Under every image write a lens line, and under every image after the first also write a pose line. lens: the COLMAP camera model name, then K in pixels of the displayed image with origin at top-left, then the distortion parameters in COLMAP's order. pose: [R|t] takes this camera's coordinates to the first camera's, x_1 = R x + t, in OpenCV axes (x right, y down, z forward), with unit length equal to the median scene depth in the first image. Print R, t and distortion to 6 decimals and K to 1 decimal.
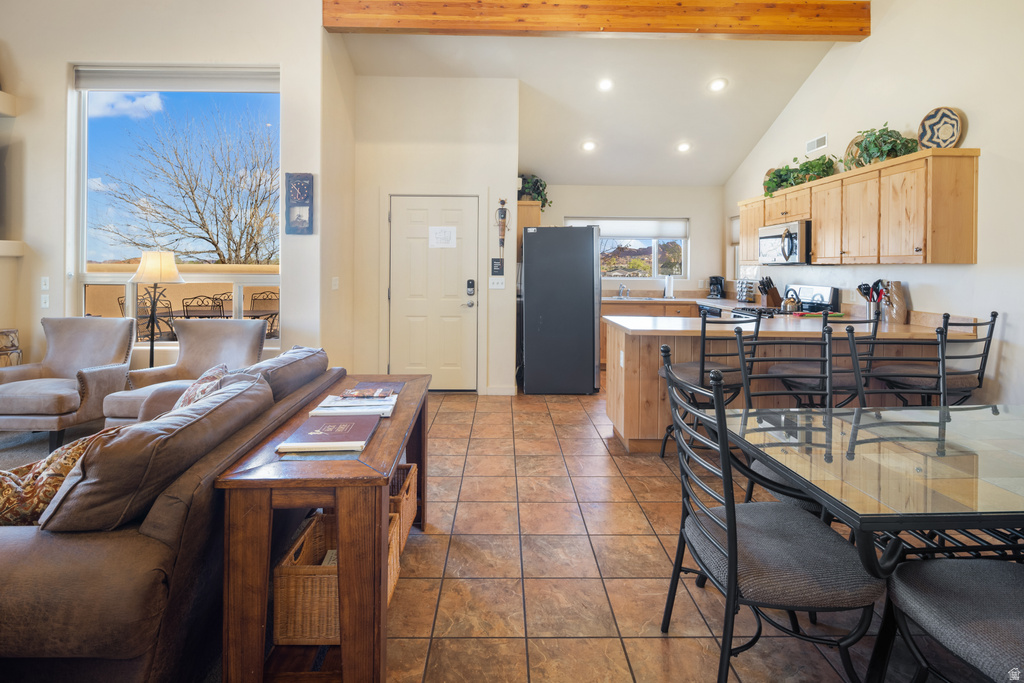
lens RADIAL K [[494.5, 0, 509.1], [0, 494.5, 268.1], [0, 0, 1]] dist [0.005575, -0.005317]
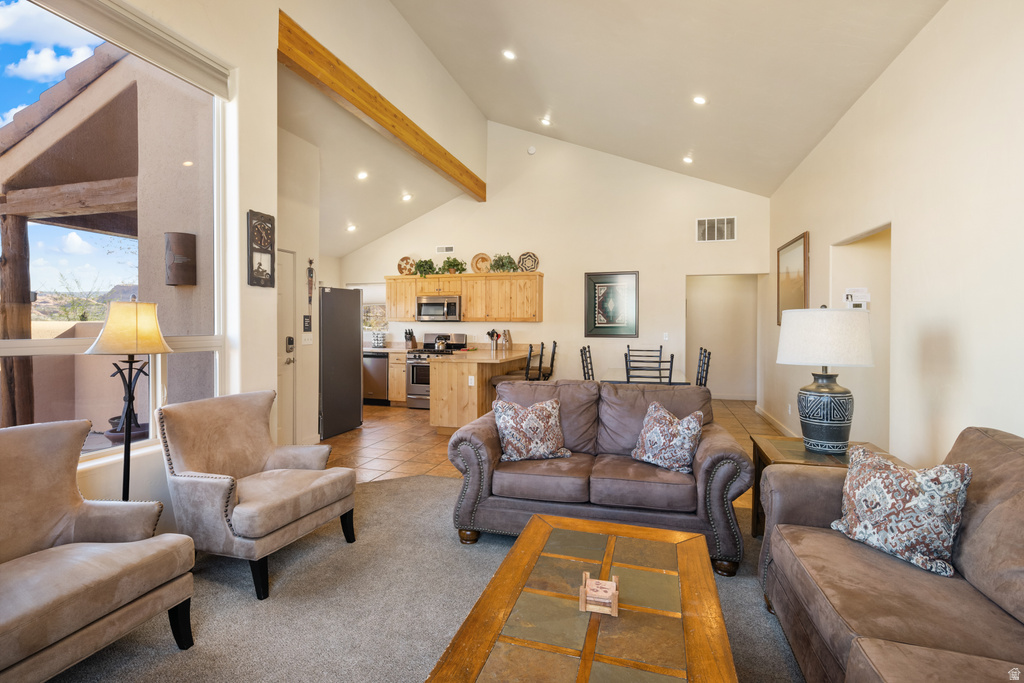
lens RADIAL K [[494.5, 0, 513.0], [0, 494.5, 325.7], [0, 0, 1]] dist [0.005575, -0.005317]
pose [[0.288785, -0.009621, 0.957346, -1.101788], [-0.000707, 0.999947, 0.010263, -0.010955], [-0.957394, -0.003641, 0.288763, 0.352344]]
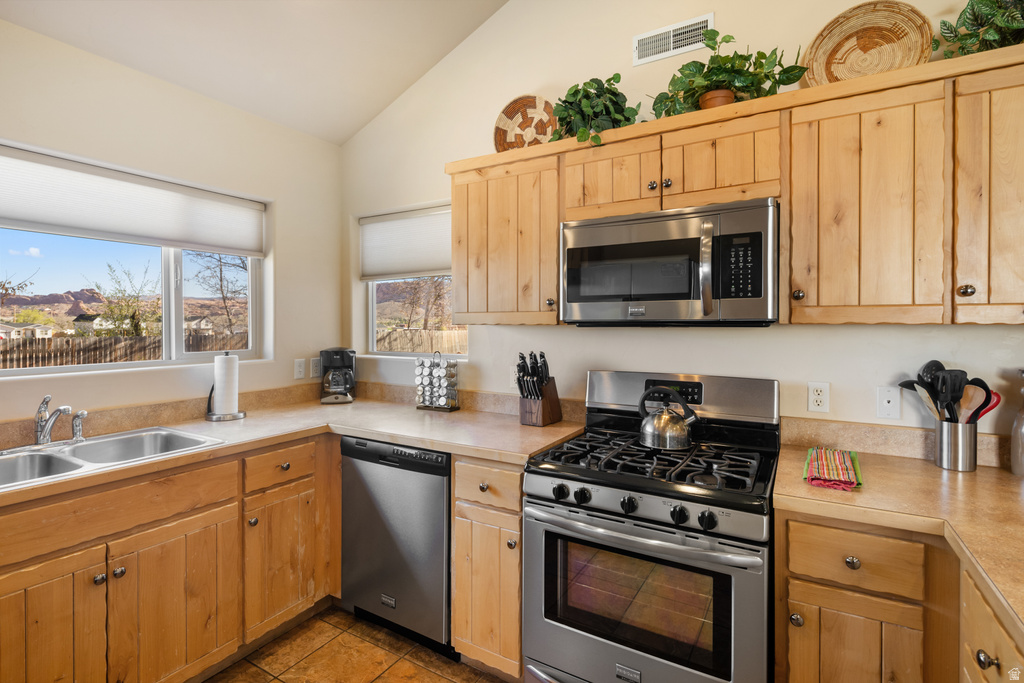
lens RADIAL K [[494.5, 0, 507.3], [0, 494.5, 322.9], [0, 0, 1]] dist [0.005575, -0.005317]
pose [[0.522974, -0.011028, 0.852277, 0.214759], [0.006442, 0.999939, 0.008986, -0.014428], [-0.852324, 0.000791, 0.523013, 1.072859]]
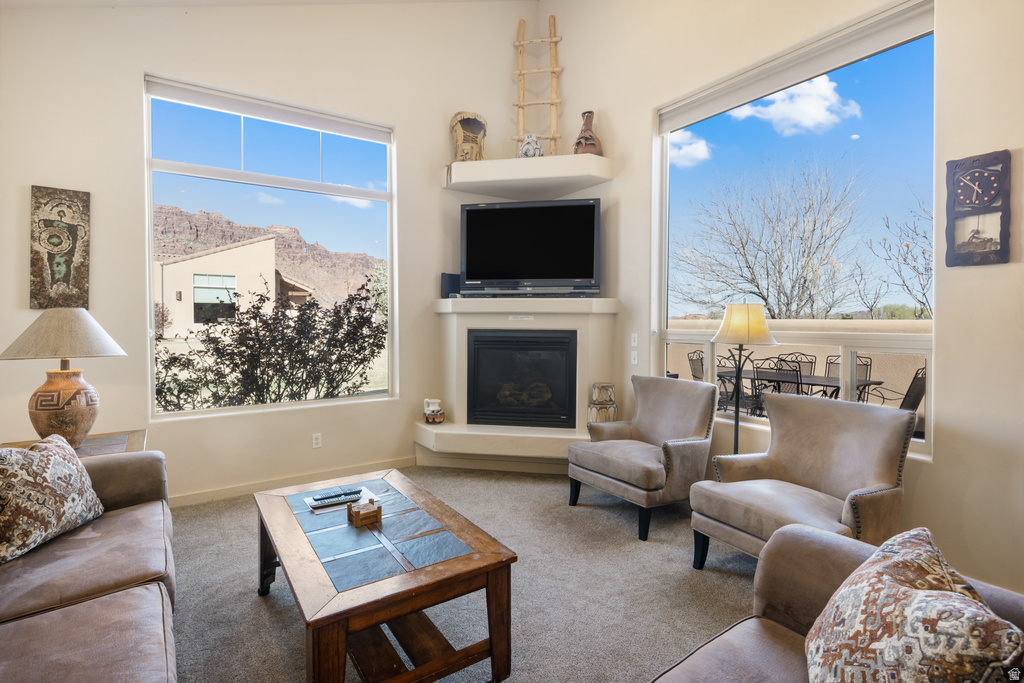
lens RADIAL K [[494.5, 0, 505.9], [0, 494.5, 329.6], [0, 0, 1]] dist [0.005575, -0.005317]
pose [[0.538174, 0.009268, -0.842783, -0.237579], [0.001774, 0.999925, 0.012129, -0.002435], [0.842832, -0.008023, 0.538117, 0.246107]]
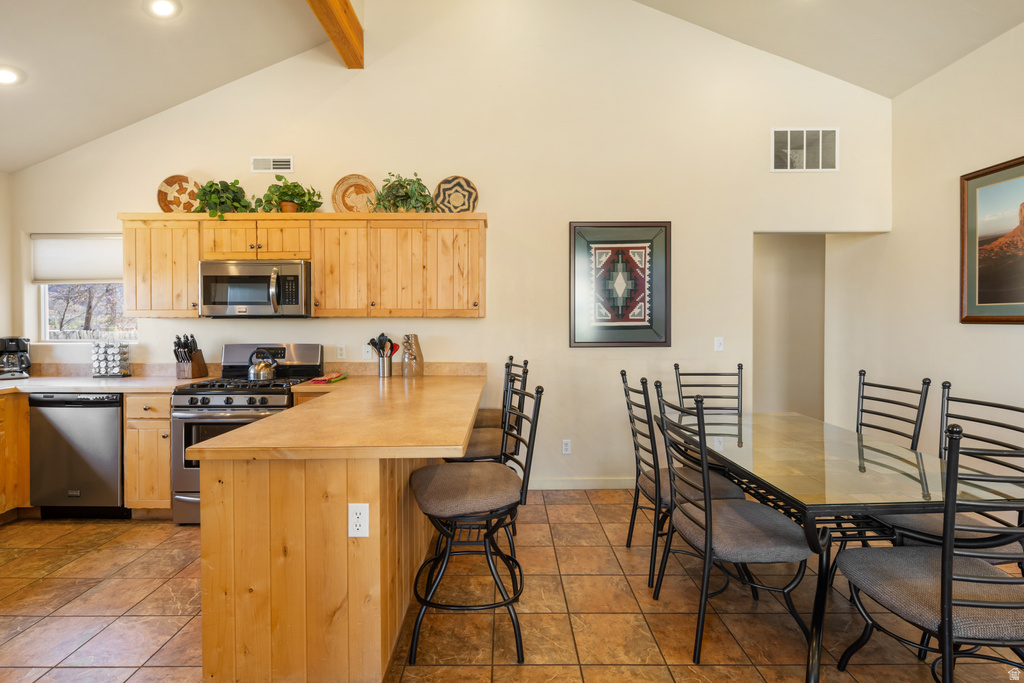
lens RADIAL K [[494.5, 0, 509.9], [0, 494.5, 327.1], [0, 0, 1]] dist [0.005575, -0.005317]
pose [[0.003511, -0.018967, 0.999814, -0.203916], [0.002341, 0.999818, 0.018959, -0.006316], [-0.999991, 0.002274, 0.003555, 0.741174]]
